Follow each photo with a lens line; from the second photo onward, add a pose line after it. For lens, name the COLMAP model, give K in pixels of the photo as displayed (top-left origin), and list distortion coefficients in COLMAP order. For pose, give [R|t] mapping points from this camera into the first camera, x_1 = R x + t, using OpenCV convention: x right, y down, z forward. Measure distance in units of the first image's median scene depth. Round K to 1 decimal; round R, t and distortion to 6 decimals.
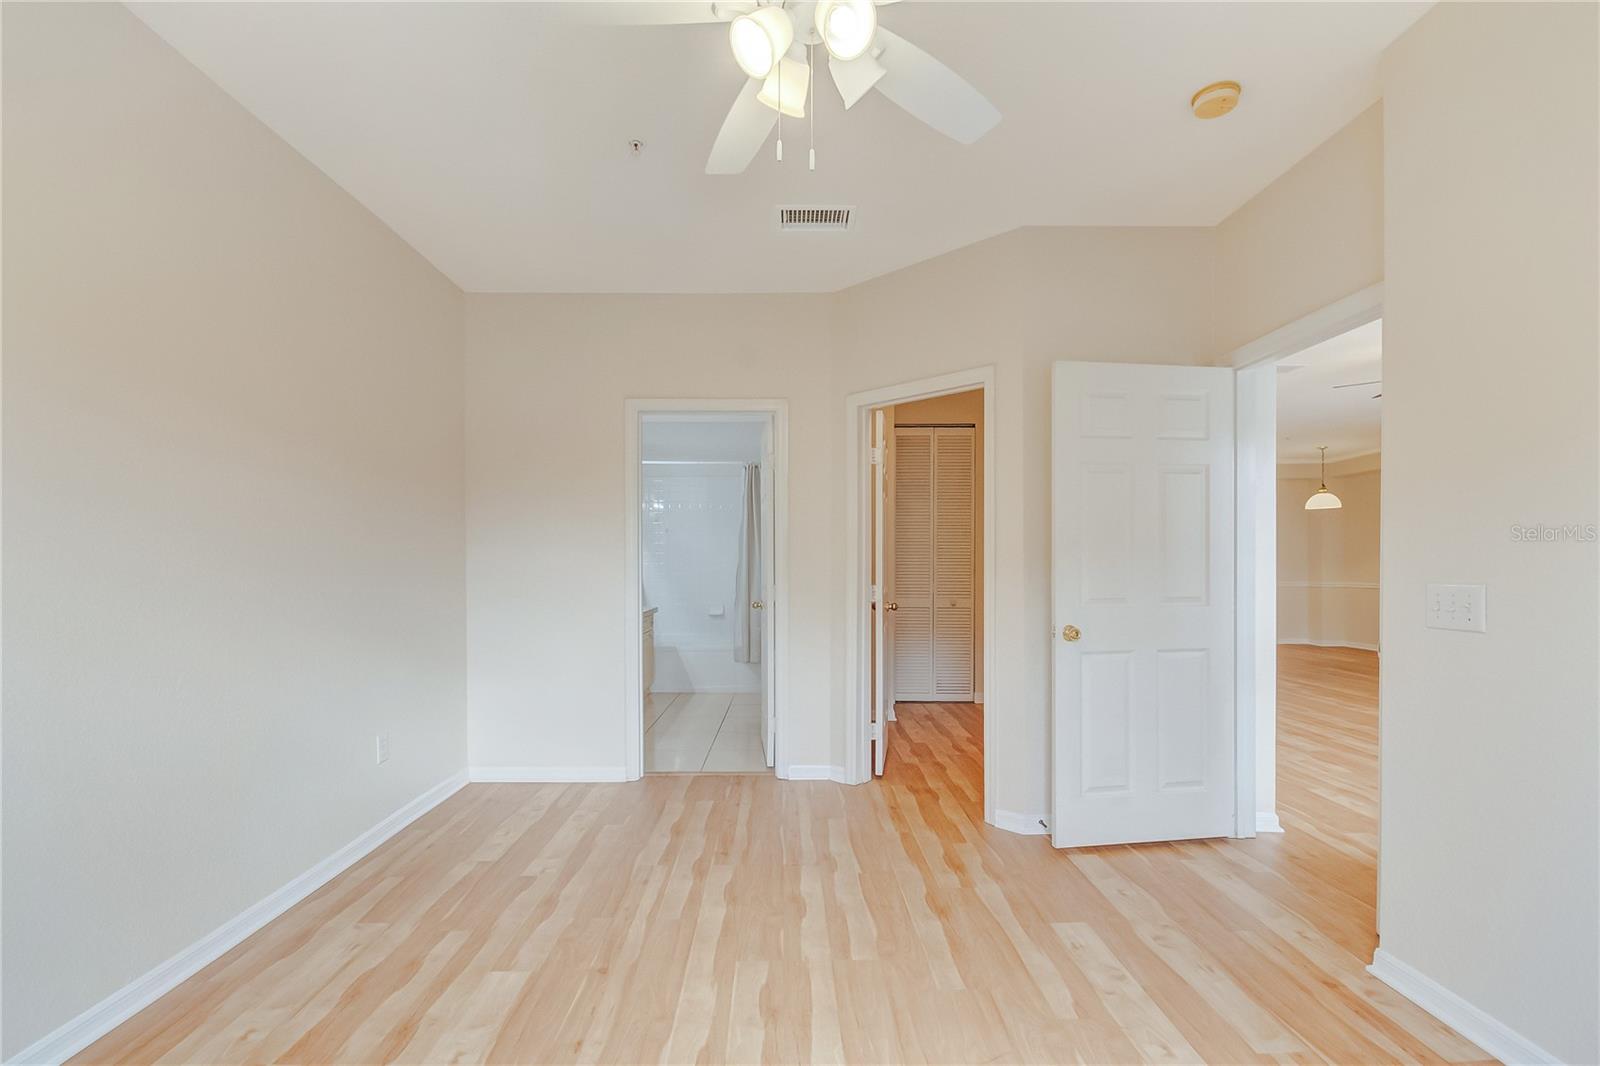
lens RADIAL K [[709.7, 0, 801.4], [0, 709.7, 543.4], [0, 0, 1]] dist [0.001124, -0.000222]
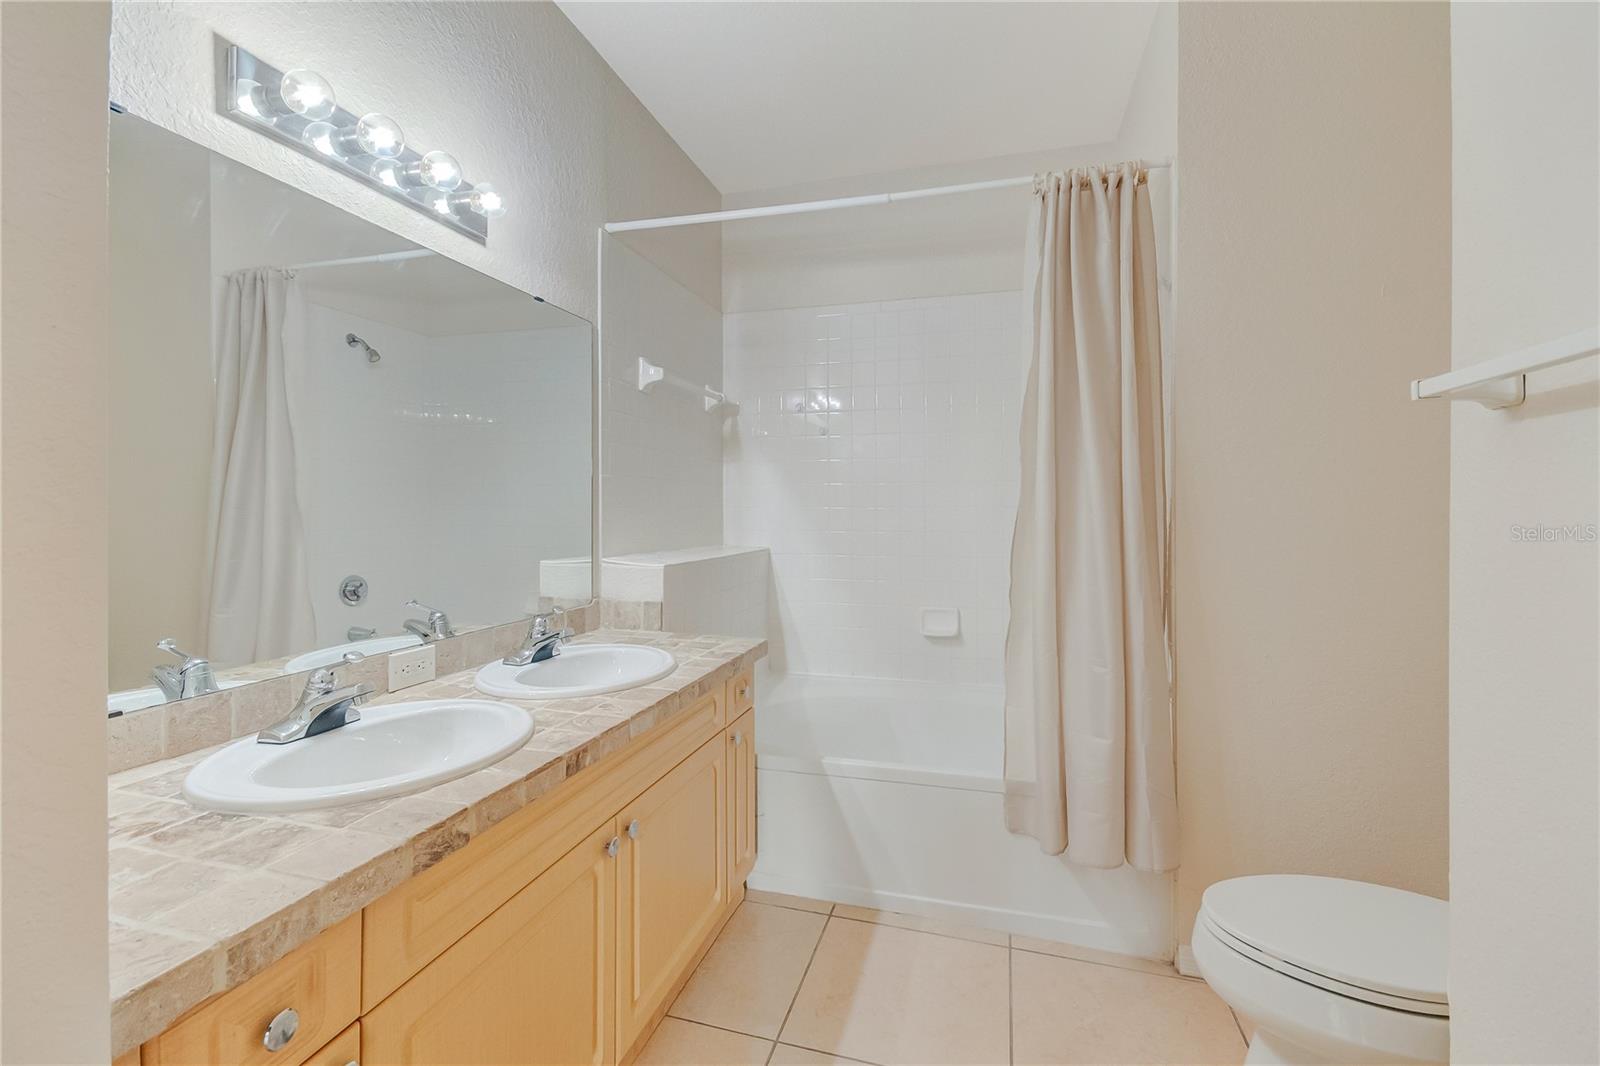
lens RADIAL K [[700.1, 0, 790.7], [0, 700.1, 529.0], [0, 0, 1]] dist [0.017247, -0.000598]
pose [[0.948274, 0.005736, -0.317401, -0.118022], [0.010000, 0.998801, 0.047928, 0.029354], [0.317295, -0.048623, 0.947079, 0.926618]]
